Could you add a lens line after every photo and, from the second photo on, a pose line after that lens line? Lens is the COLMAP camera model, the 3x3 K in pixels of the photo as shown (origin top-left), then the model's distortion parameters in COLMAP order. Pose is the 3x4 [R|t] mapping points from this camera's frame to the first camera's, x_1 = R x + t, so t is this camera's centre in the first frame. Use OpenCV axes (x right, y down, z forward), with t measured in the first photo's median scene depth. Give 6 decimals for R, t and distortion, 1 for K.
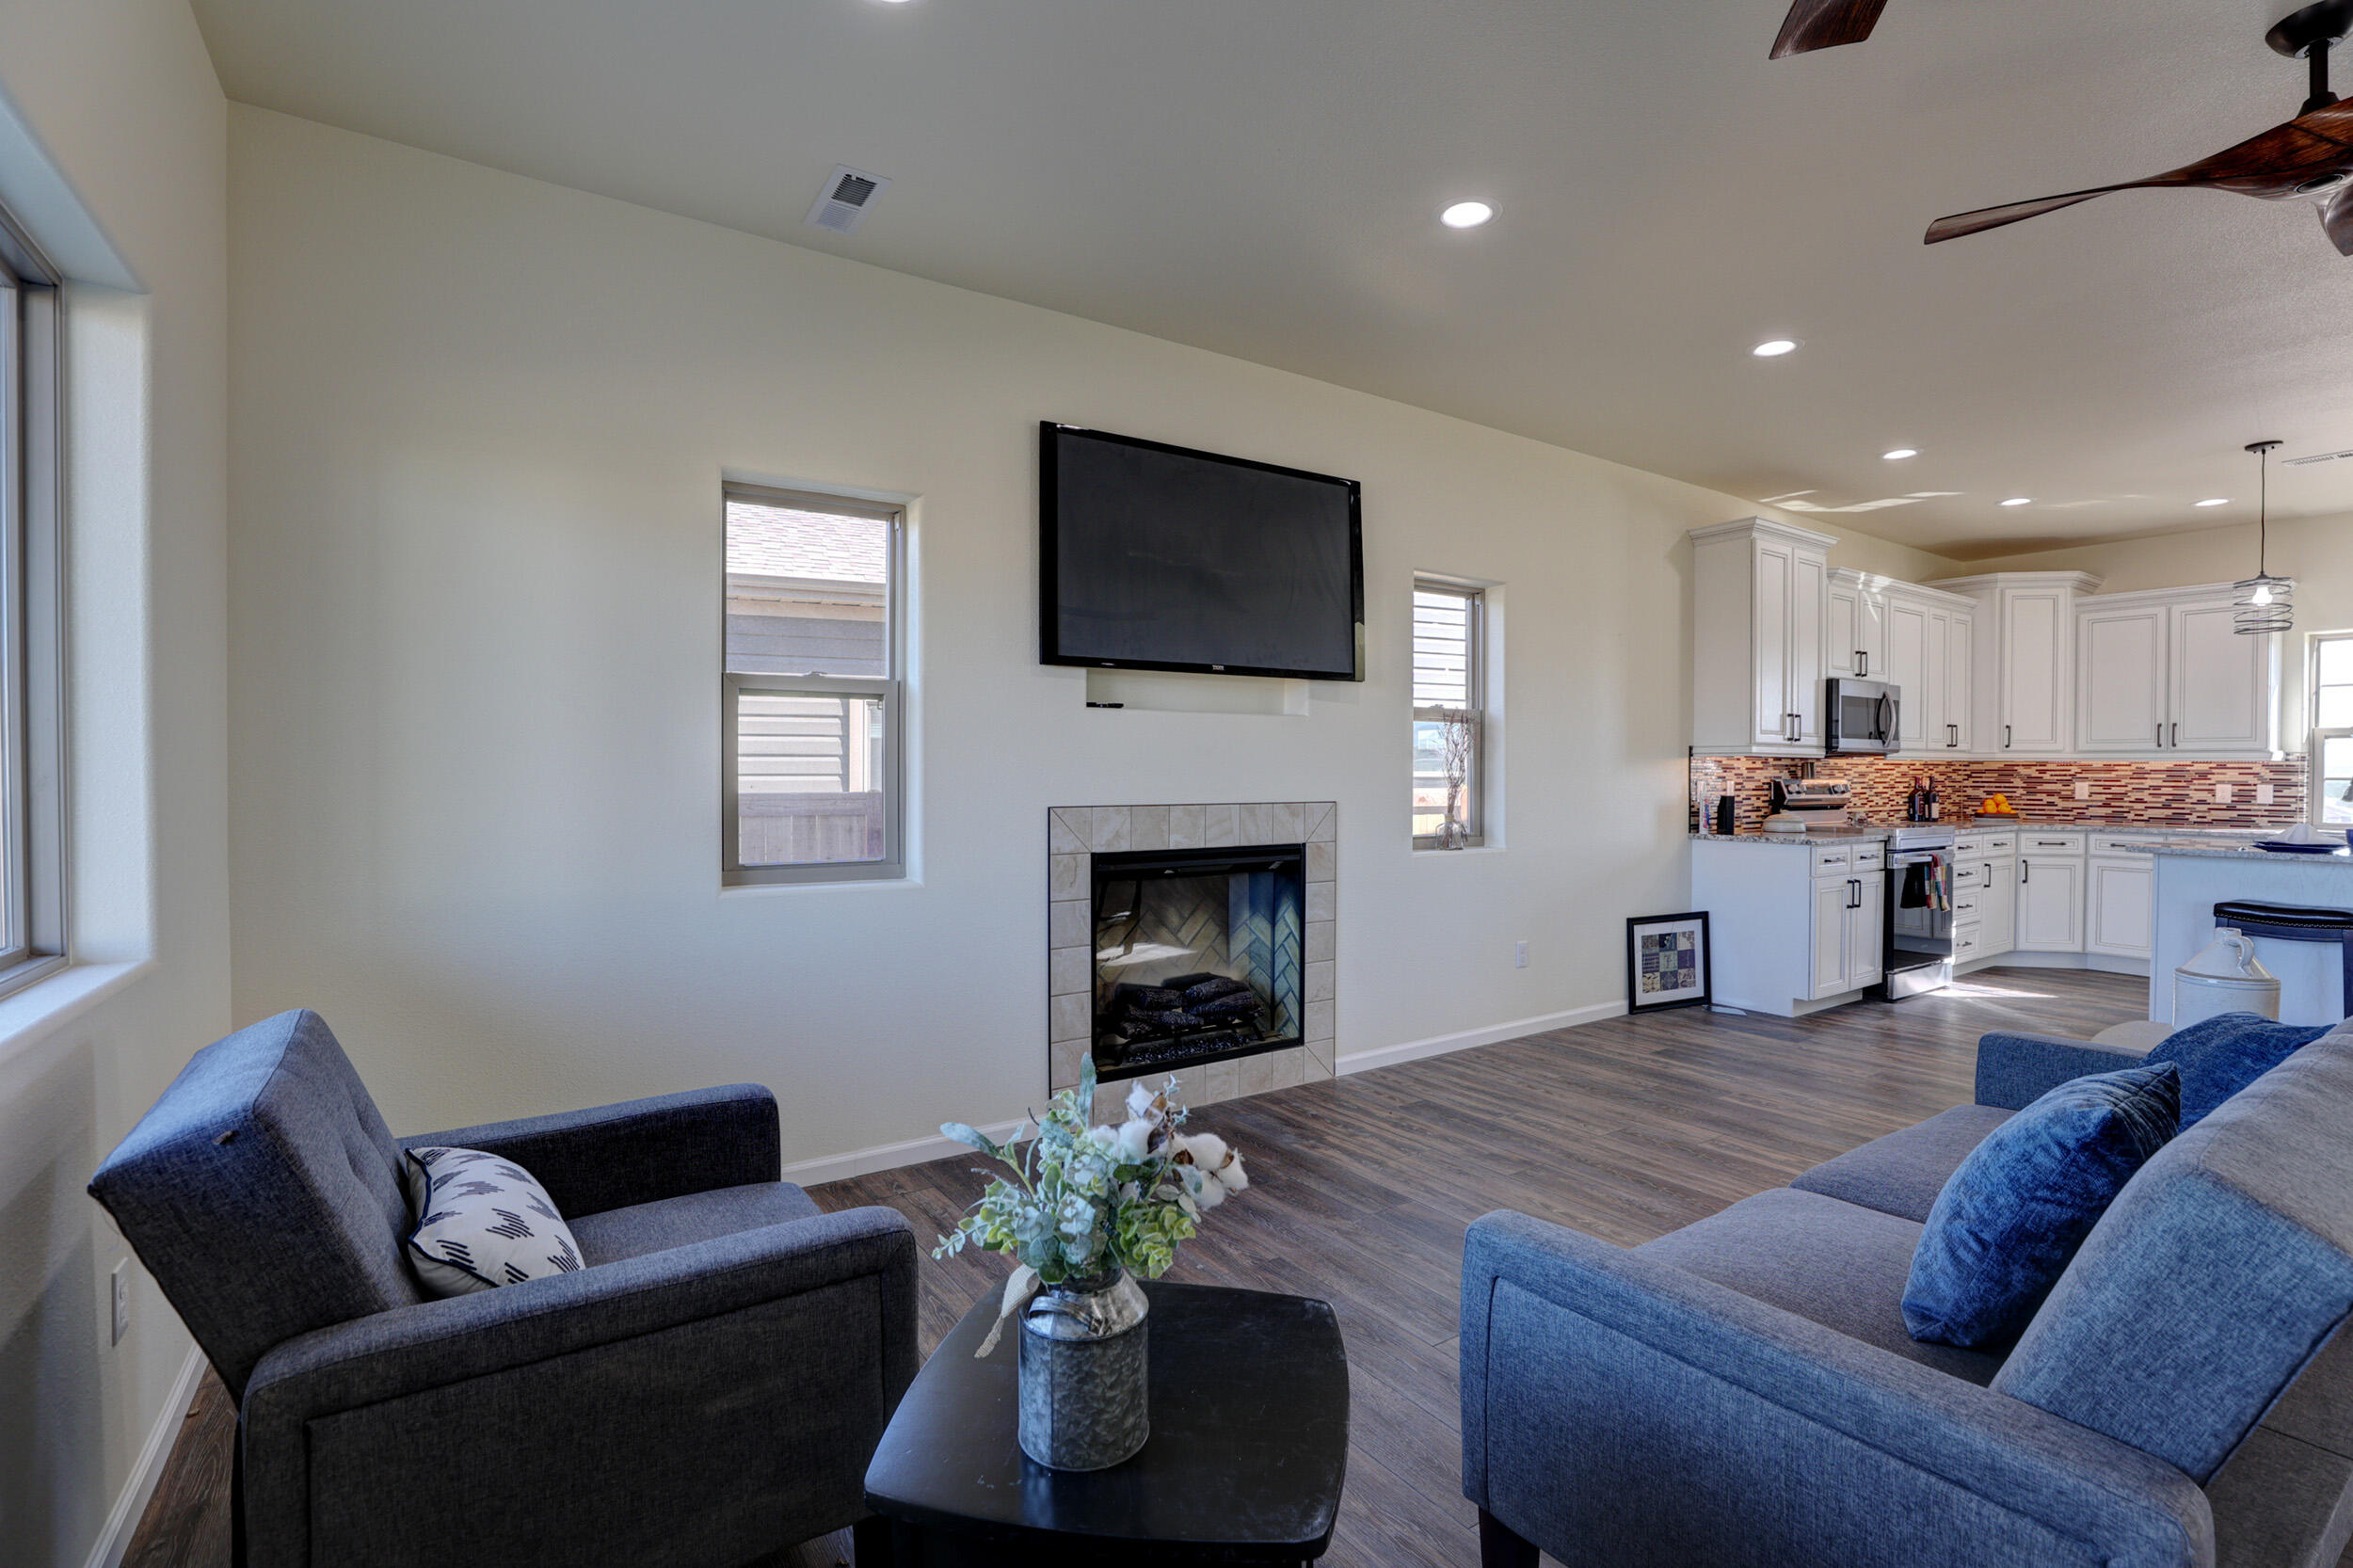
lens RADIAL K [[1076.8, 0, 1172.1], [0, 1076.8, 783.5], [0, 0, 1]] dist [-0.046075, 0.013703]
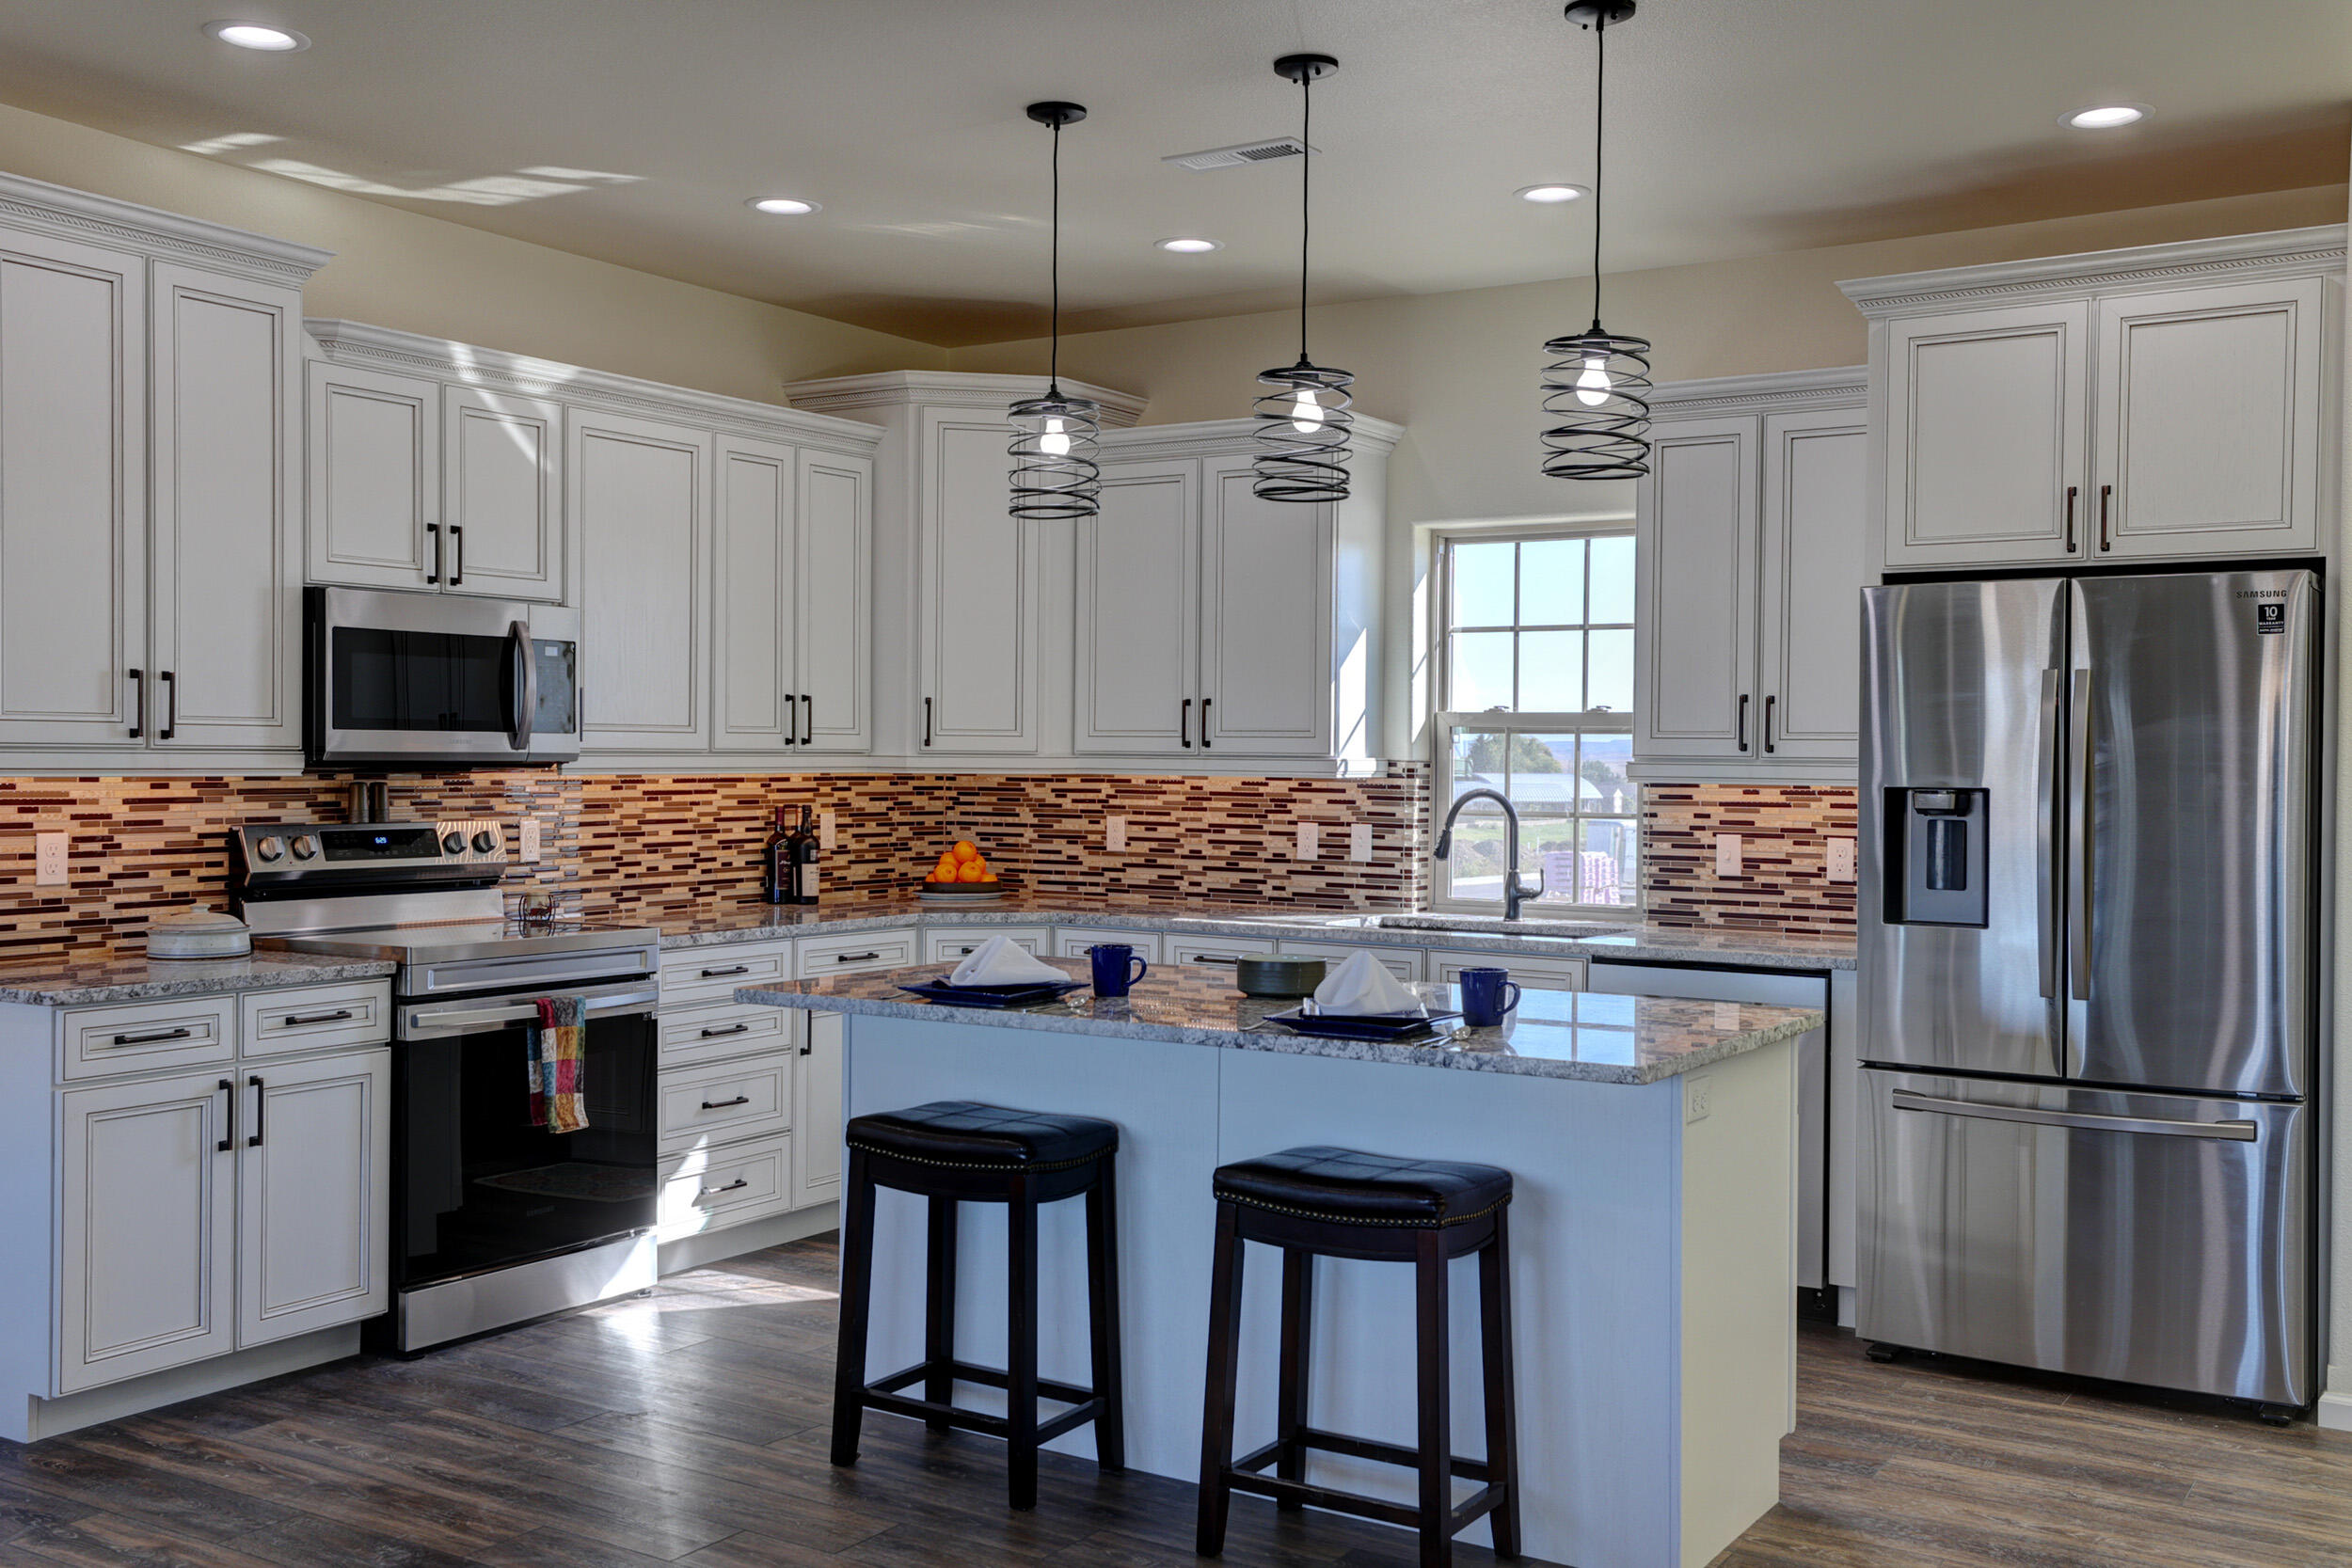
lens RADIAL K [[2223.5, 0, 1166.6], [0, 2223.5, 782.3], [0, 0, 1]] dist [0.025459, 0.025449]
pose [[0.915498, -0.001893, 0.402318, 0.694239], [0.000459, 0.999993, 0.003661, -0.030035], [-0.402322, -0.003167, 0.915493, 0.070717]]
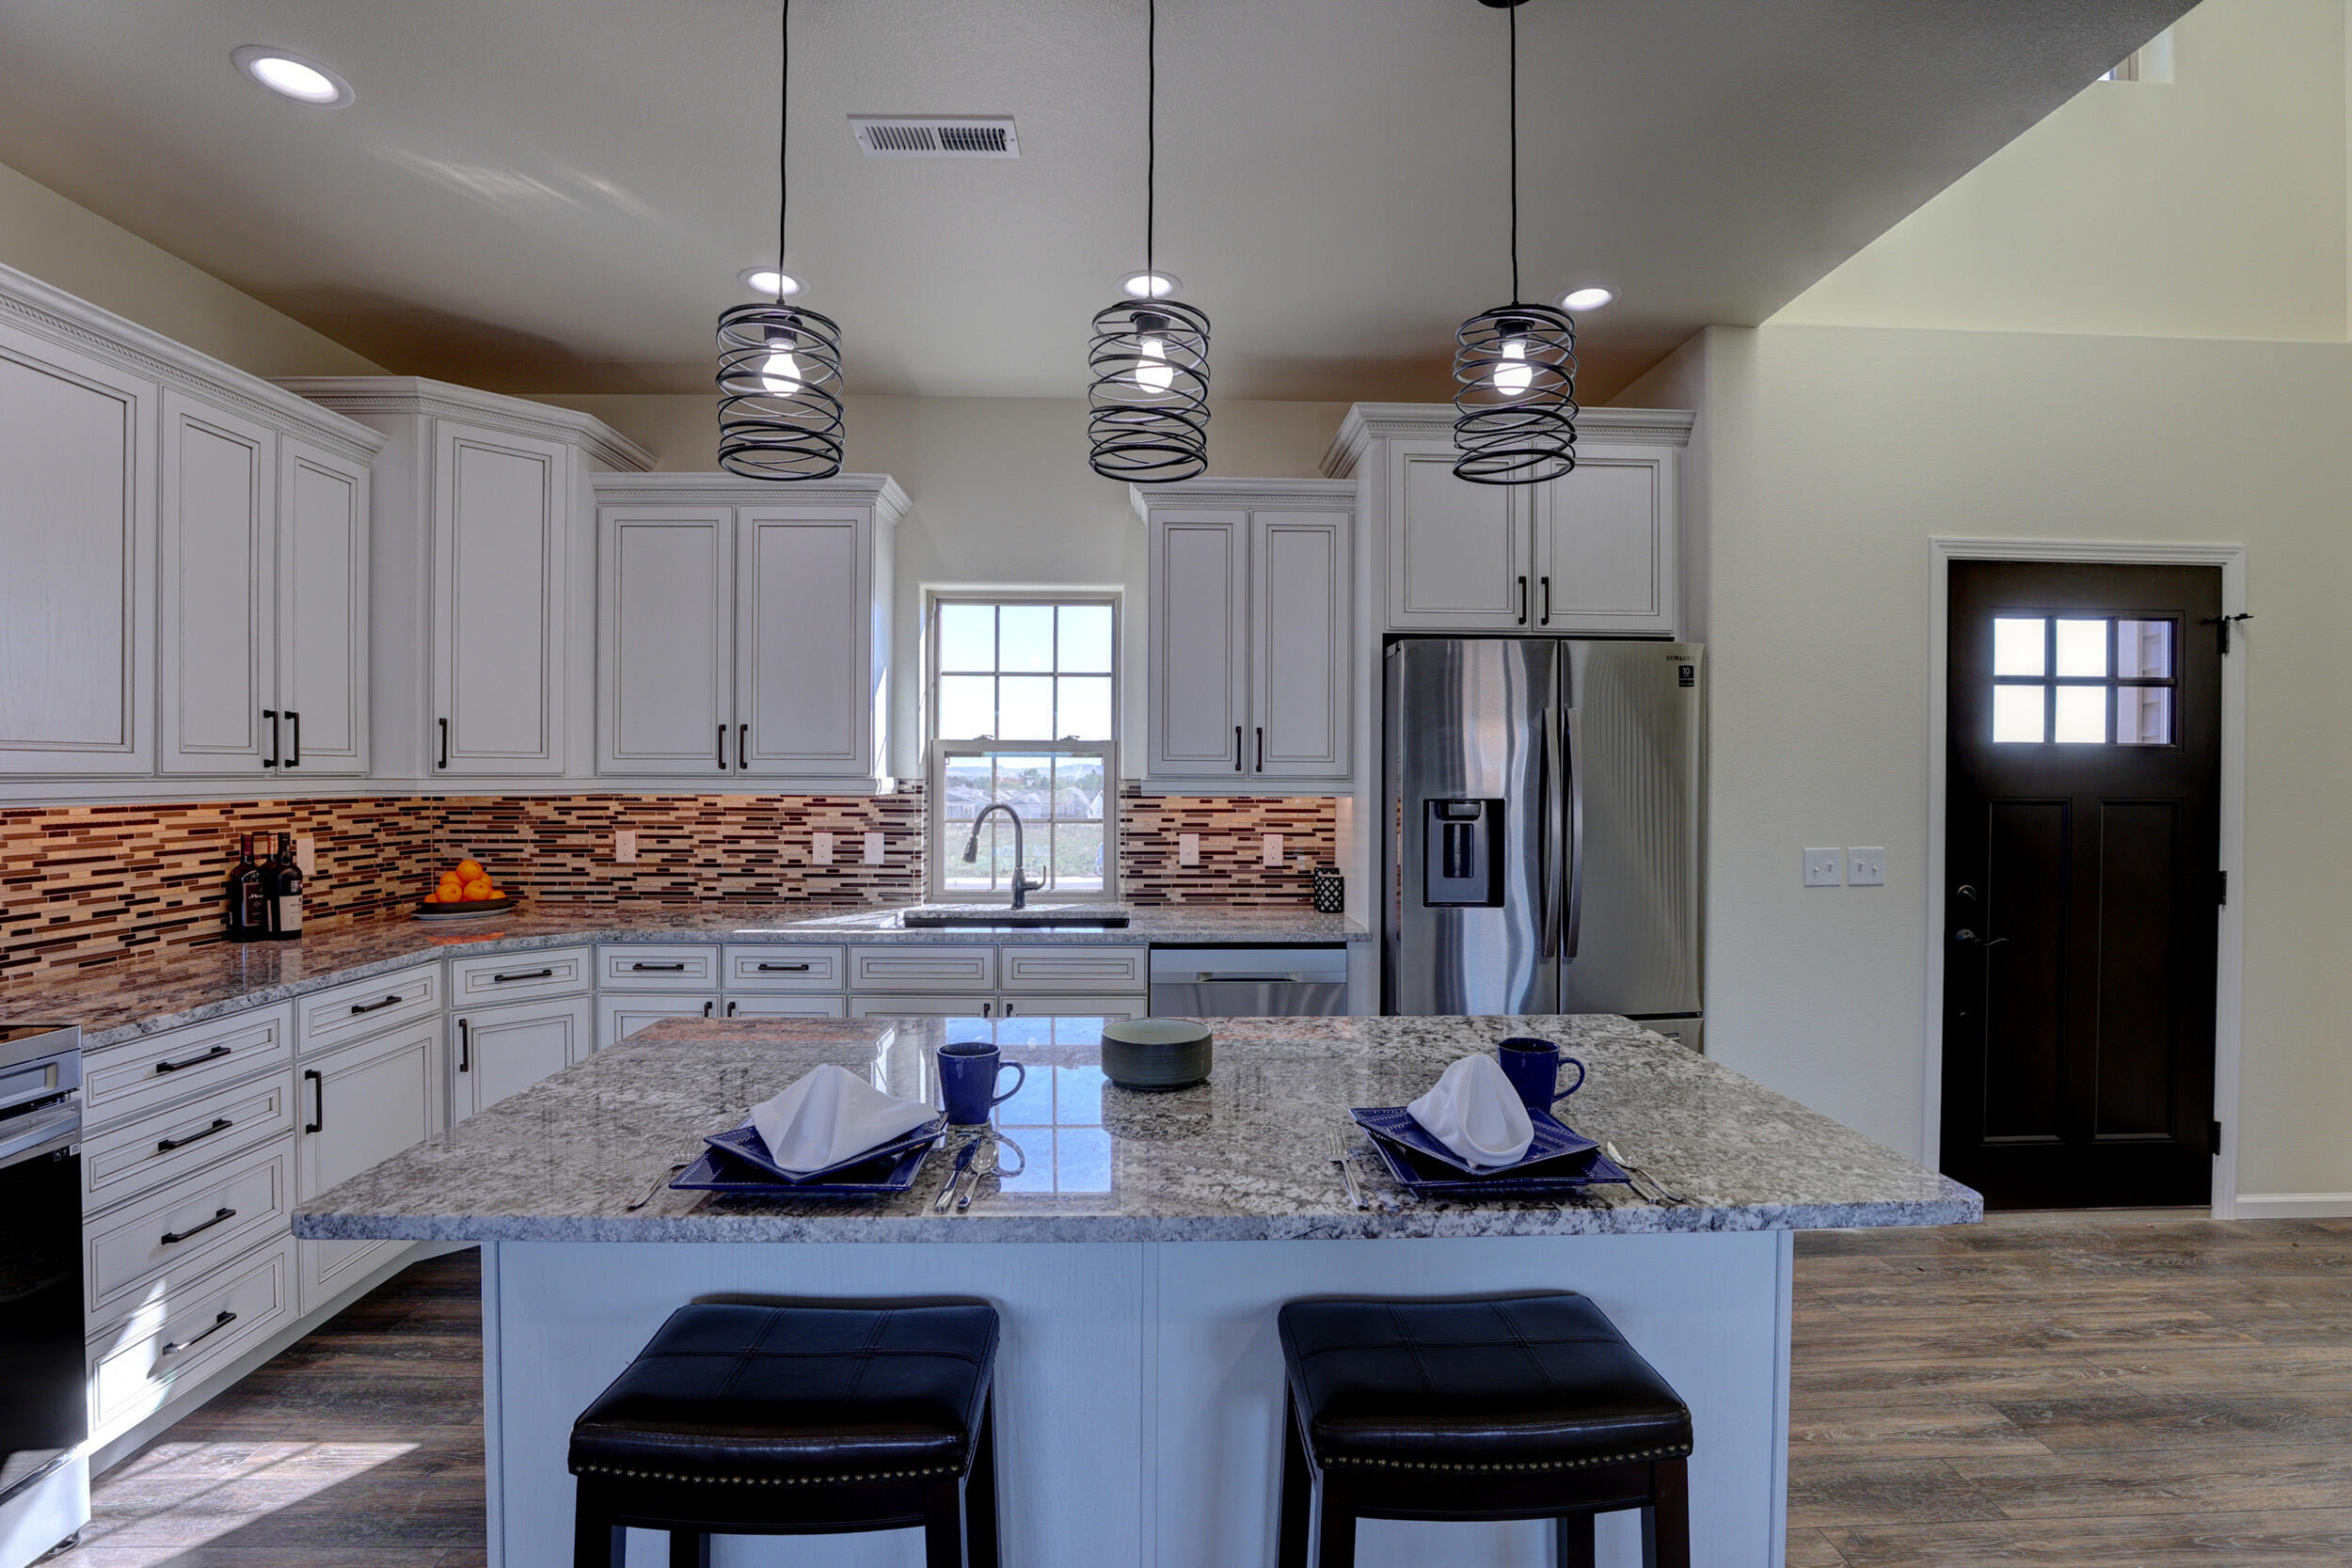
lens RADIAL K [[1076.2, 0, 1171.6], [0, 1076.2, 783.5], [0, 0, 1]] dist [-0.046075, 0.013703]
pose [[0.527462, -0.009760, 0.849522, 0.805887], [0.009179, 0.999941, 0.005789, -0.038058], [-0.849529, 0.004744, 0.527521, 0.690970]]
